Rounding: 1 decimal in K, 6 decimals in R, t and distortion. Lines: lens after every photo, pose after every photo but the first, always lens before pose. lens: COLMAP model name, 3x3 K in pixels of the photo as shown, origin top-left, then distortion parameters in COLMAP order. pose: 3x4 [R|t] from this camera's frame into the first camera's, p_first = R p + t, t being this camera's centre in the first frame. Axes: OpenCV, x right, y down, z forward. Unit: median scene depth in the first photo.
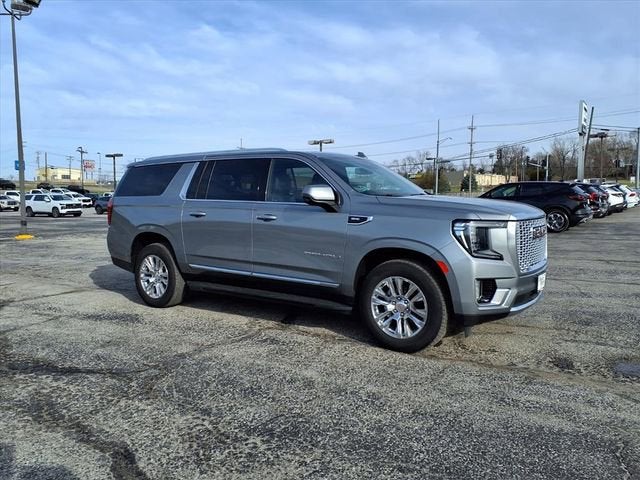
lens RADIAL K [[518.8, 0, 320.0], [0, 518.8, 240.0], [0, 0, 1]] dist [0.044302, -0.060740]
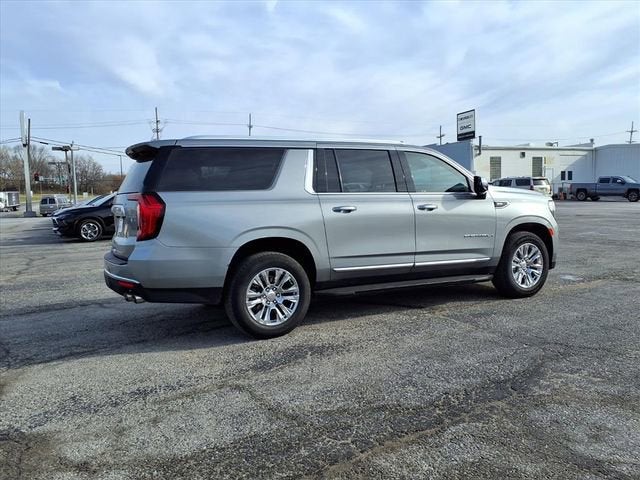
lens RADIAL K [[518.3, 0, 323.8], [0, 518.3, 243.5], [0, 0, 1]] dist [0.045540, -0.066202]
pose [[0.448891, -0.081413, 0.889870, -1.296601], [0.100254, 0.994142, 0.040380, -0.039120], [-0.887945, 0.071087, 0.454424, 0.814316]]
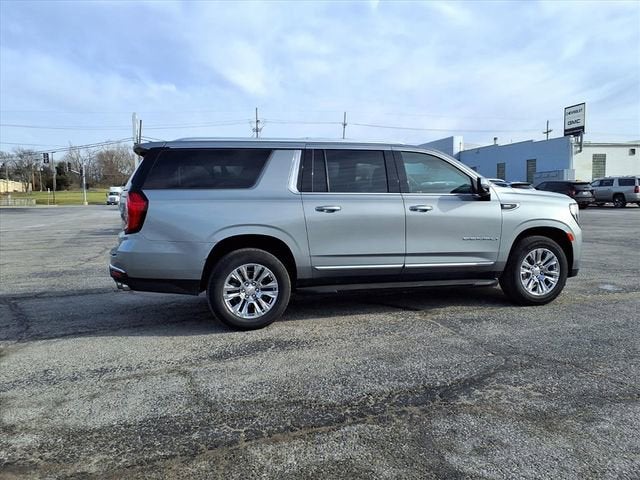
lens RADIAL K [[518.3, 0, 323.8], [0, 518.3, 243.5], [0, 0, 1]] dist [0.045540, -0.066202]
pose [[0.609403, -0.068996, 0.789853, -1.187544], [0.075587, 0.996725, 0.028748, -0.021067], [-0.789249, 0.042184, 0.612622, 0.595539]]
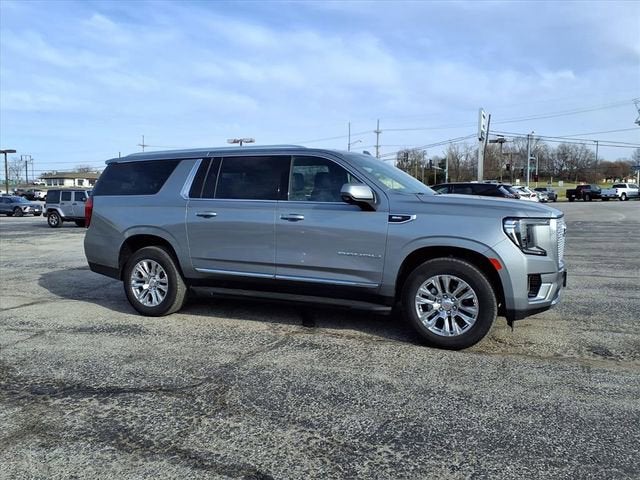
lens RADIAL K [[518.8, 0, 320.0], [0, 518.8, 240.0], [0, 0, 1]] dist [0.044302, -0.060740]
pose [[0.982073, -0.016769, 0.187756, -0.266920], [0.017113, 0.999854, -0.000208, -0.000757], [-0.187725, 0.003417, 0.982216, 0.052308]]
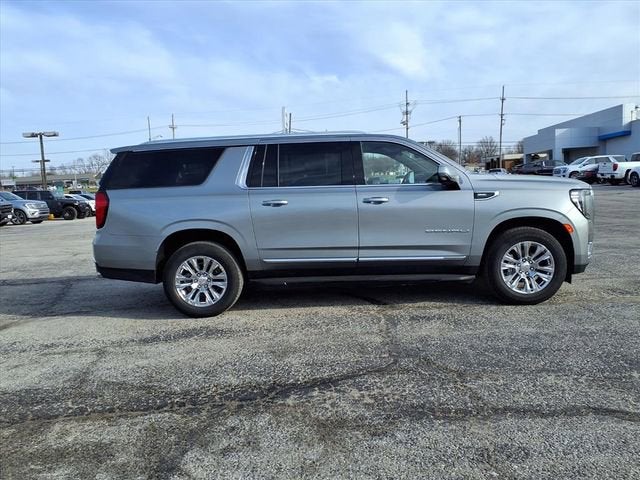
lens RADIAL K [[518.8, 0, 320.0], [0, 518.8, 240.0], [0, 0, 1]] dist [0.044302, -0.060740]
pose [[0.826380, -0.085323, 0.556611, -0.854845], [0.085602, 0.996001, 0.025586, -0.001832], [-0.556569, 0.026503, 0.830379, 0.270607]]
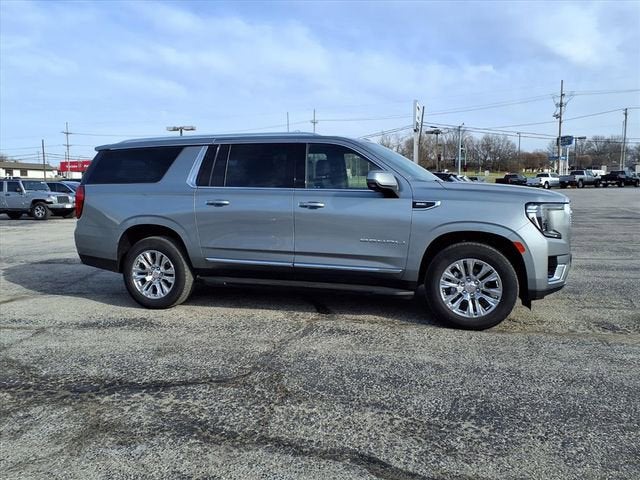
lens RADIAL K [[518.8, 0, 320.0], [0, 518.8, 240.0], [0, 0, 1]] dist [0.044302, -0.060740]
pose [[0.949573, -0.036414, 0.311425, -0.444596], [0.030974, 0.999269, 0.022400, 0.000202], [-0.312013, -0.011625, 0.950007, 0.094419]]
